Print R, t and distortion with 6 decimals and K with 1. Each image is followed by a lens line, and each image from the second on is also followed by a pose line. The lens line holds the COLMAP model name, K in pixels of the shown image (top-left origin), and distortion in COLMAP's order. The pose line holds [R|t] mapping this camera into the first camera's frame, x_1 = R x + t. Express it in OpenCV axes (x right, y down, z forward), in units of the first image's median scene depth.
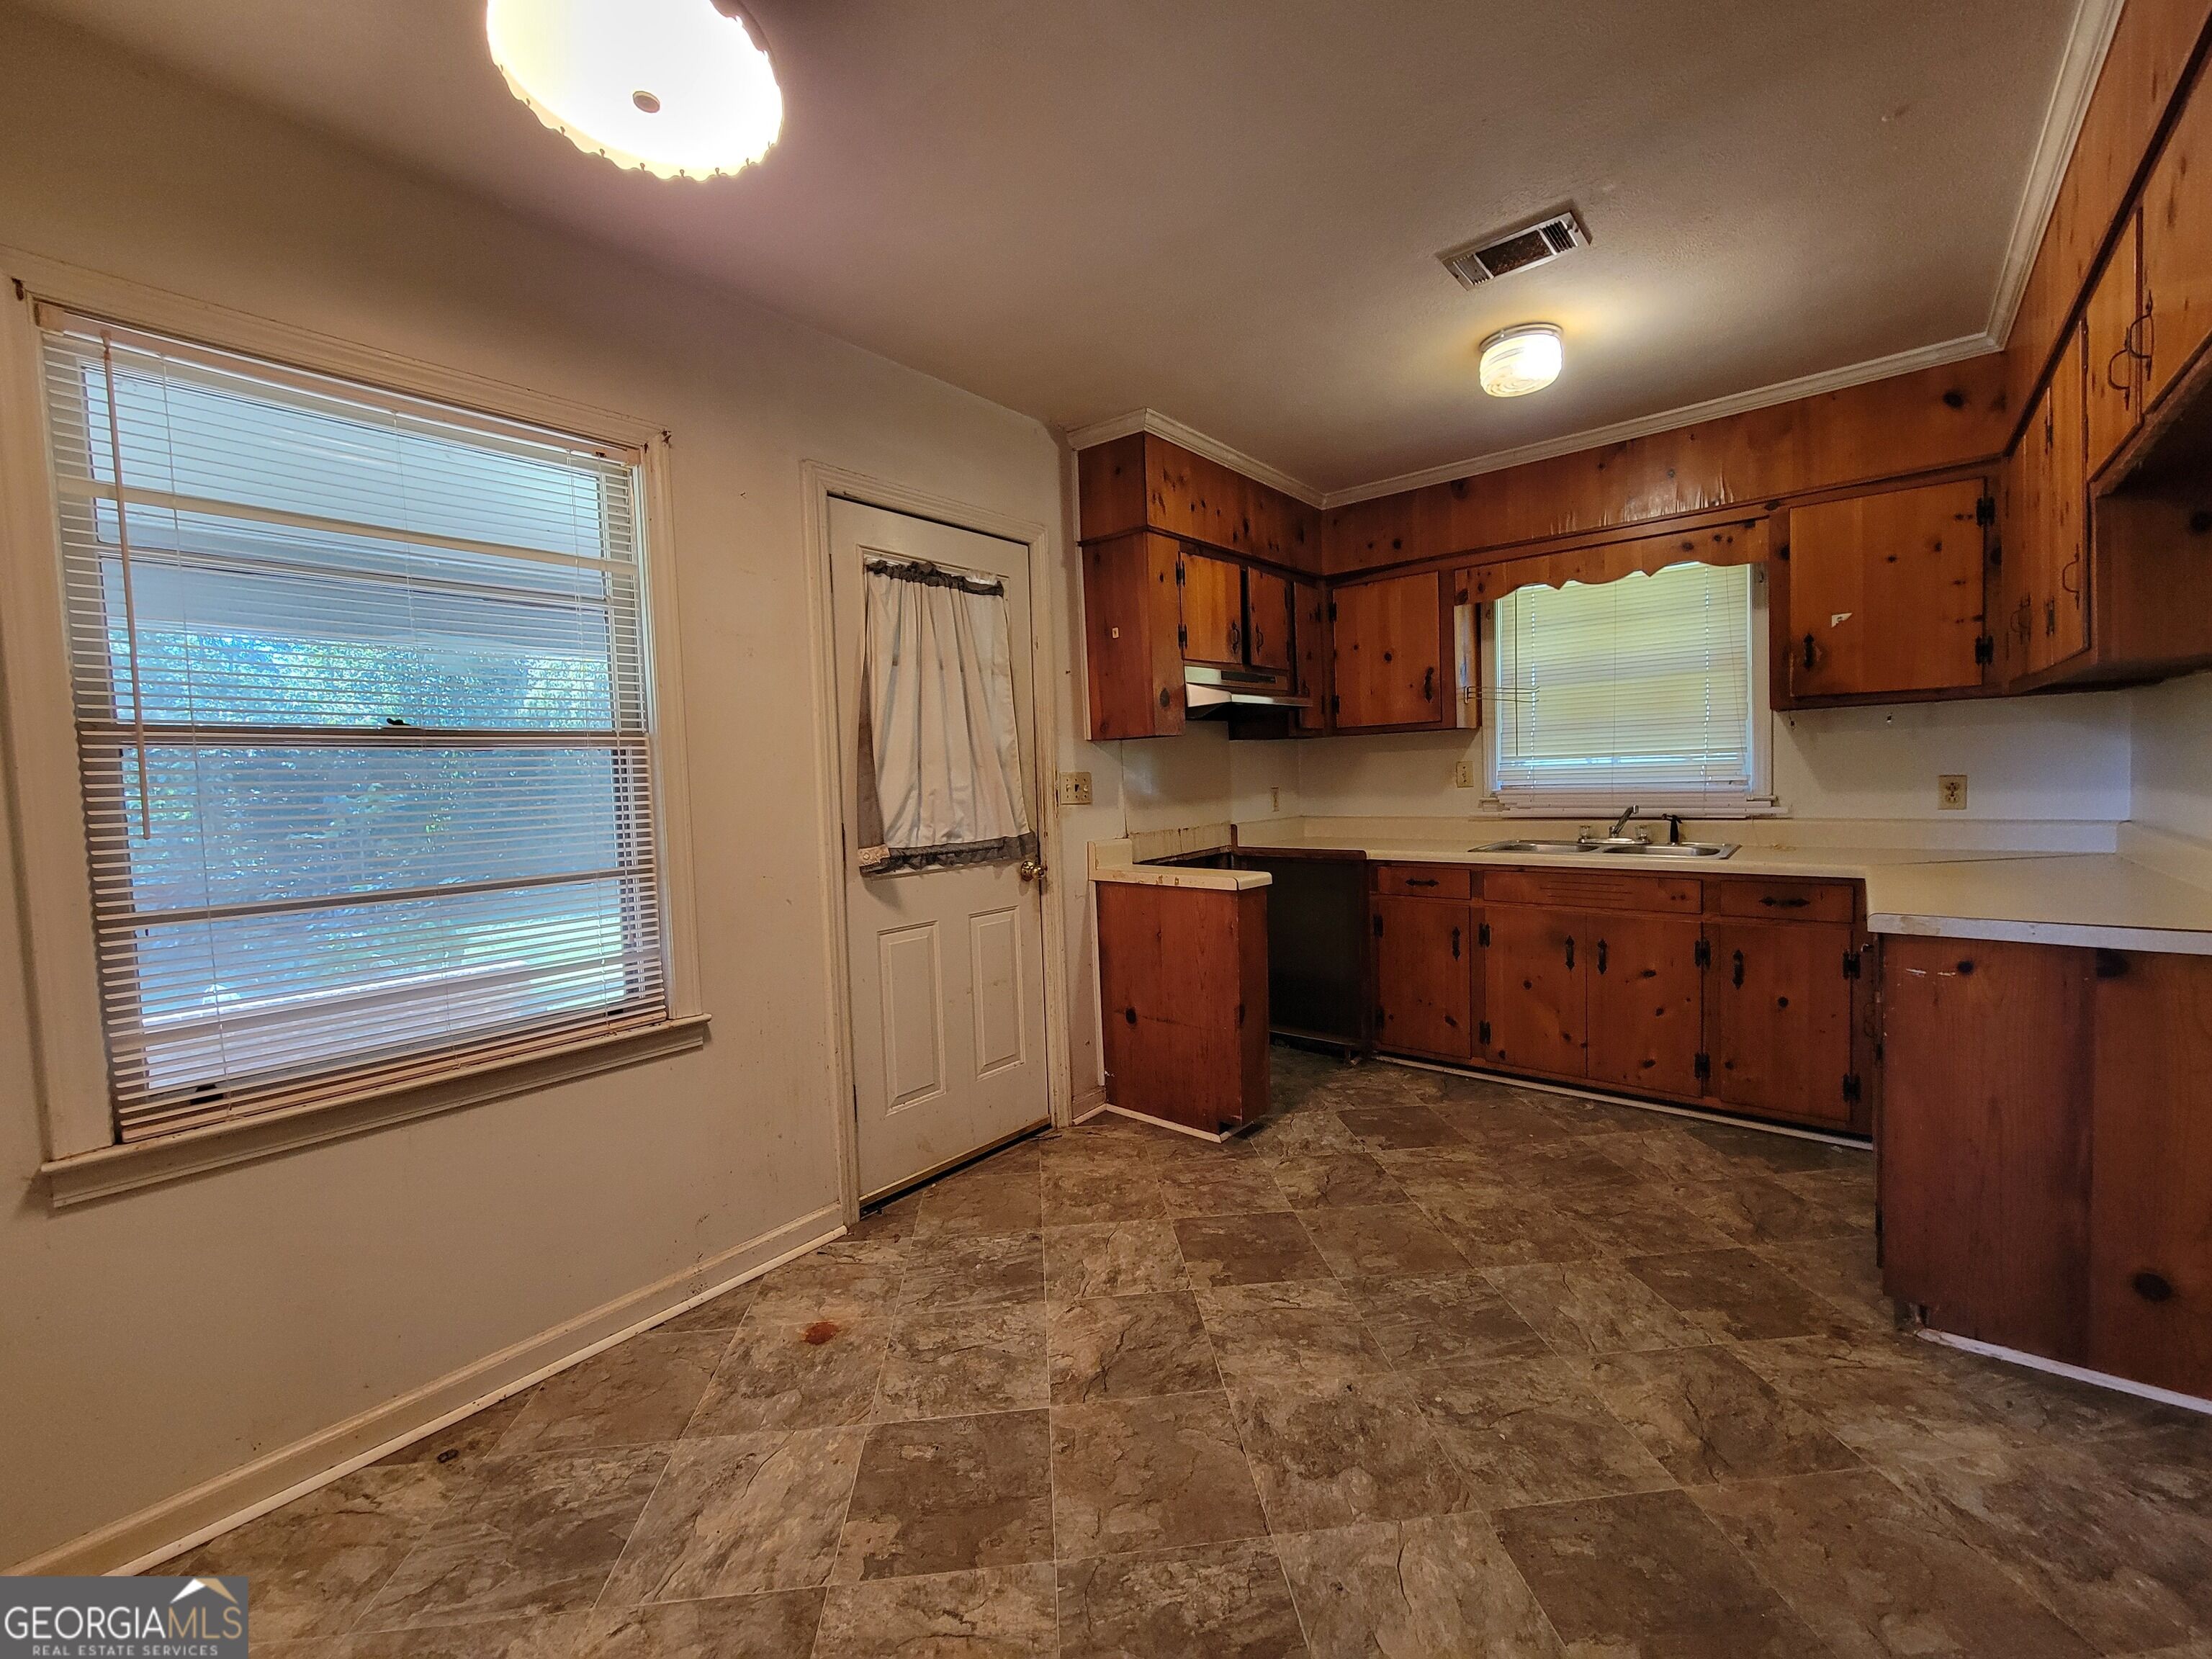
lens RADIAL K [[911.0, 0, 1107.8], [0, 911.0, 813.1], [0, 0, 1]] dist [0.005846, -0.000665]
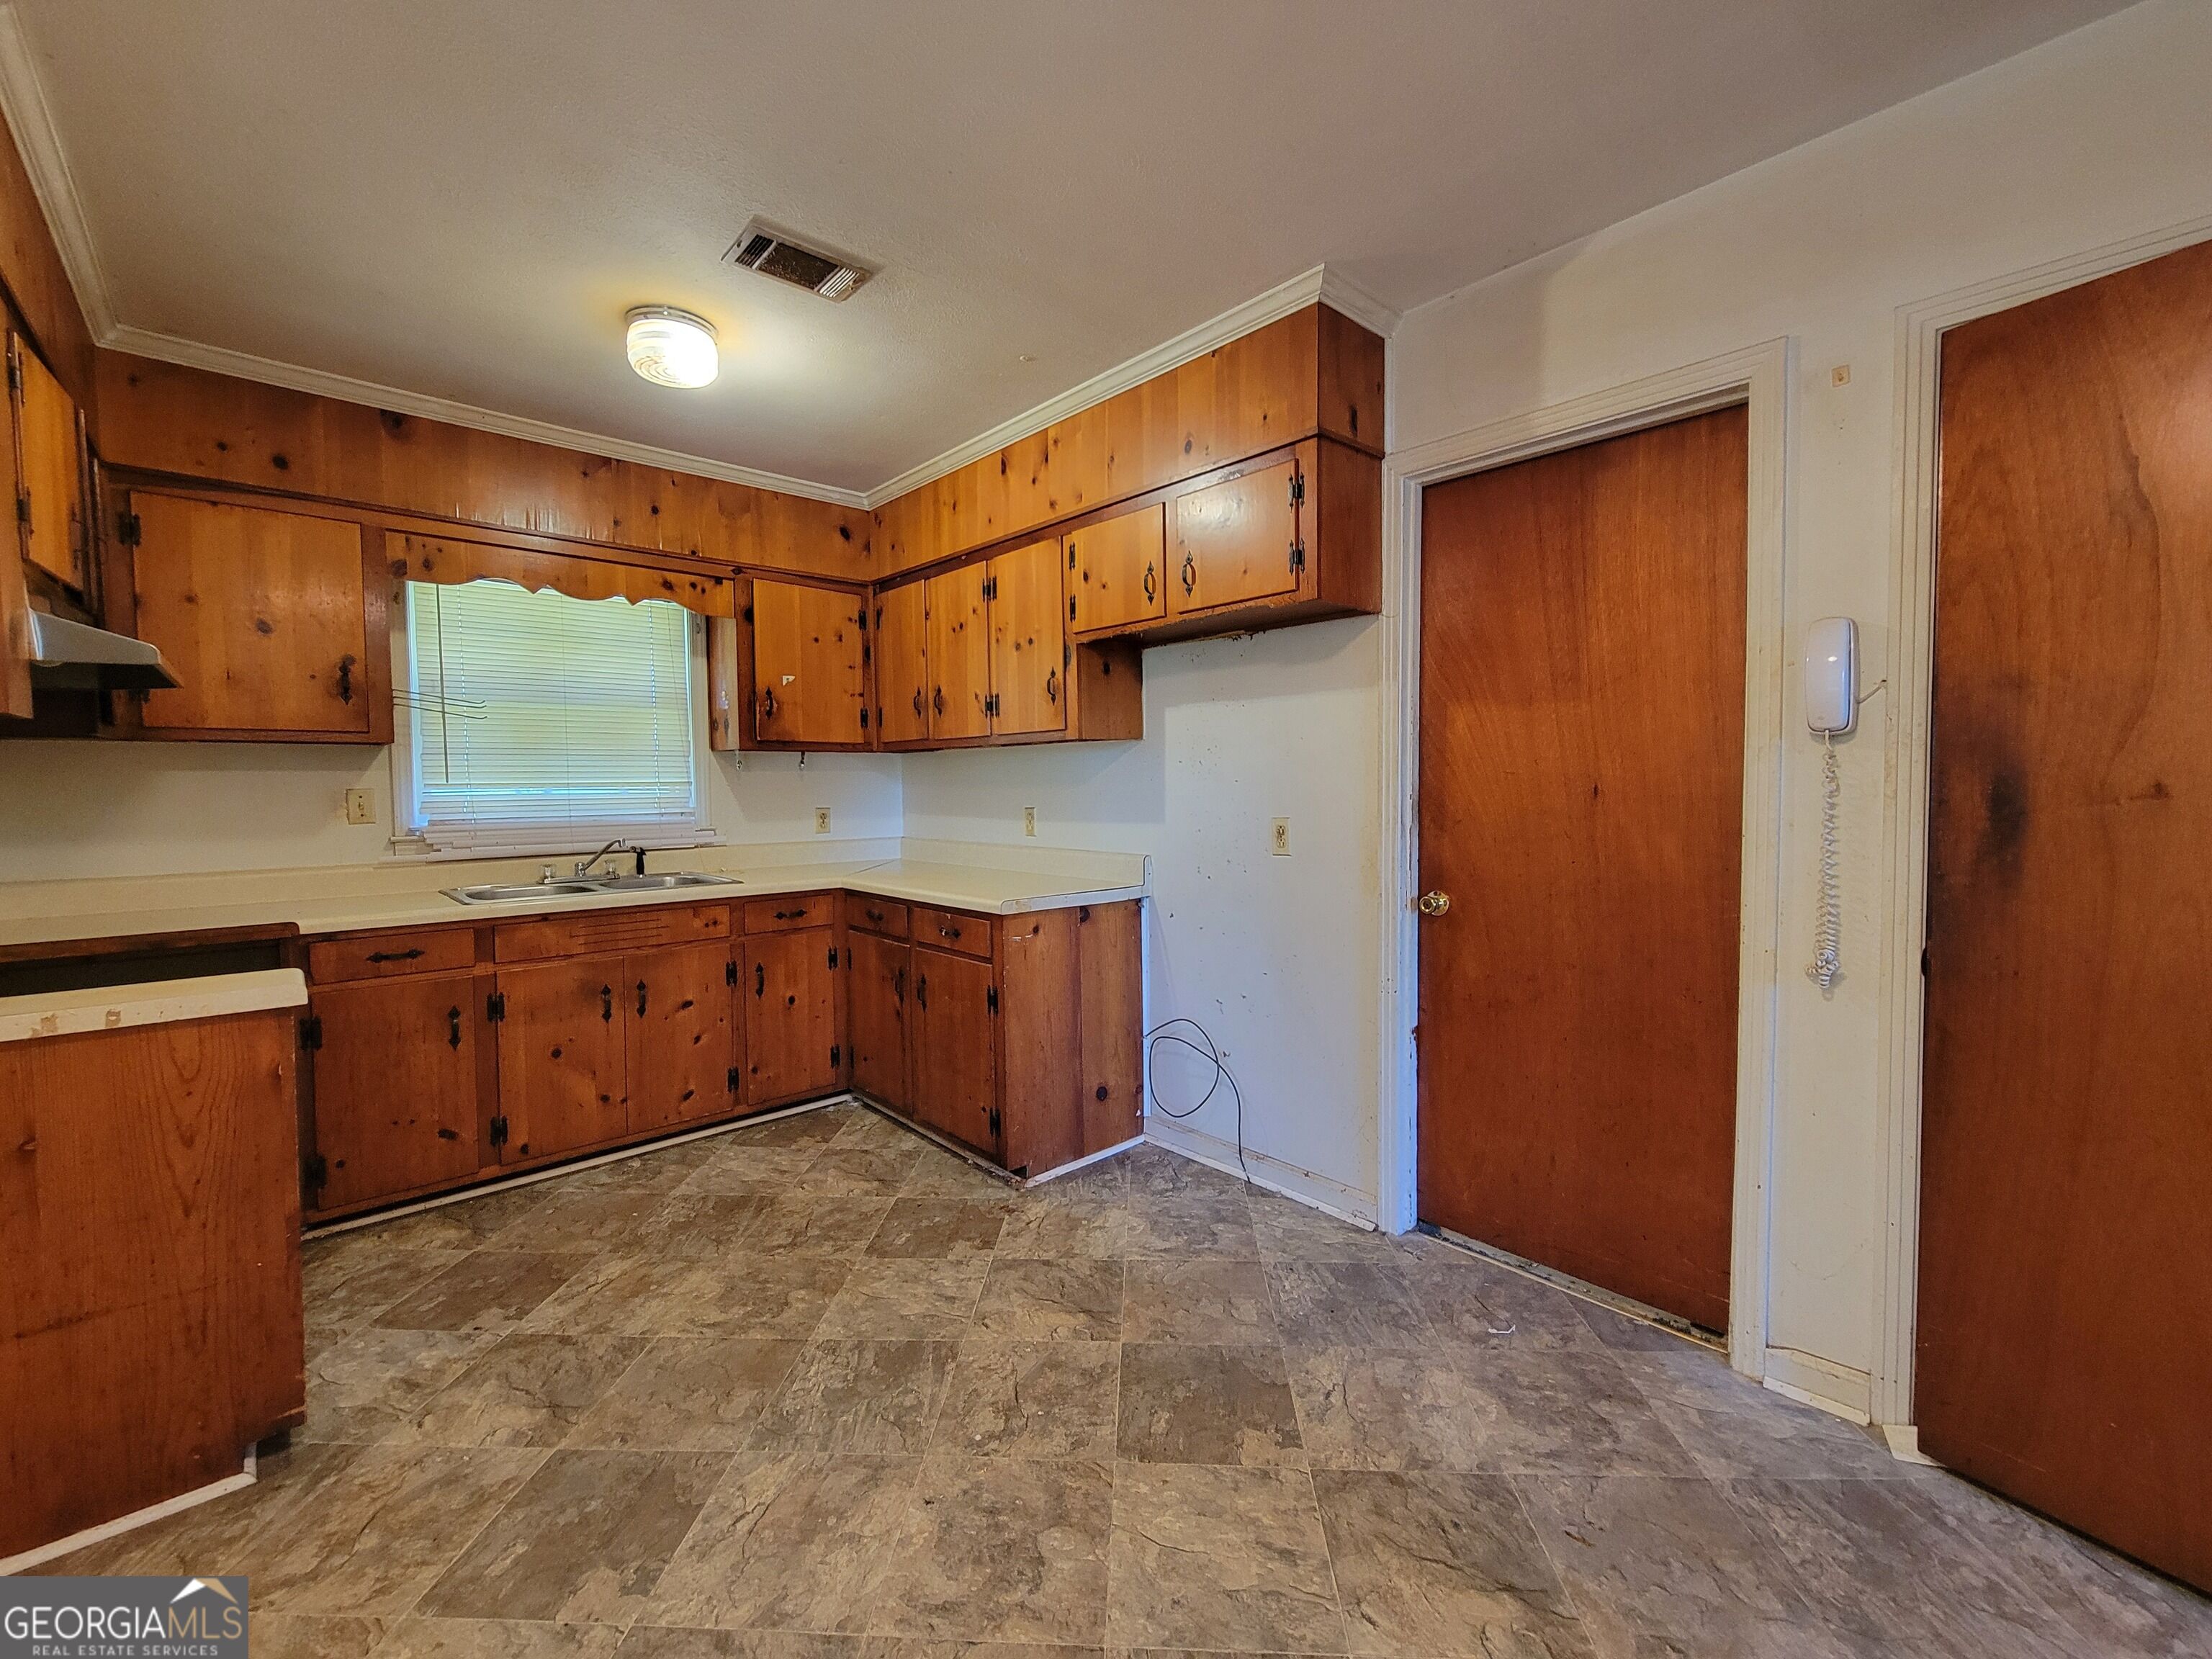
lens RADIAL K [[911.0, 0, 1107.8], [0, 911.0, 813.1], [0, 0, 1]] dist [0.005846, -0.000665]
pose [[0.139954, -0.001668, 0.990157, -0.363909], [0.044236, 0.999011, -0.004570, -0.009738], [-0.989169, 0.044441, 0.139889, 0.432209]]
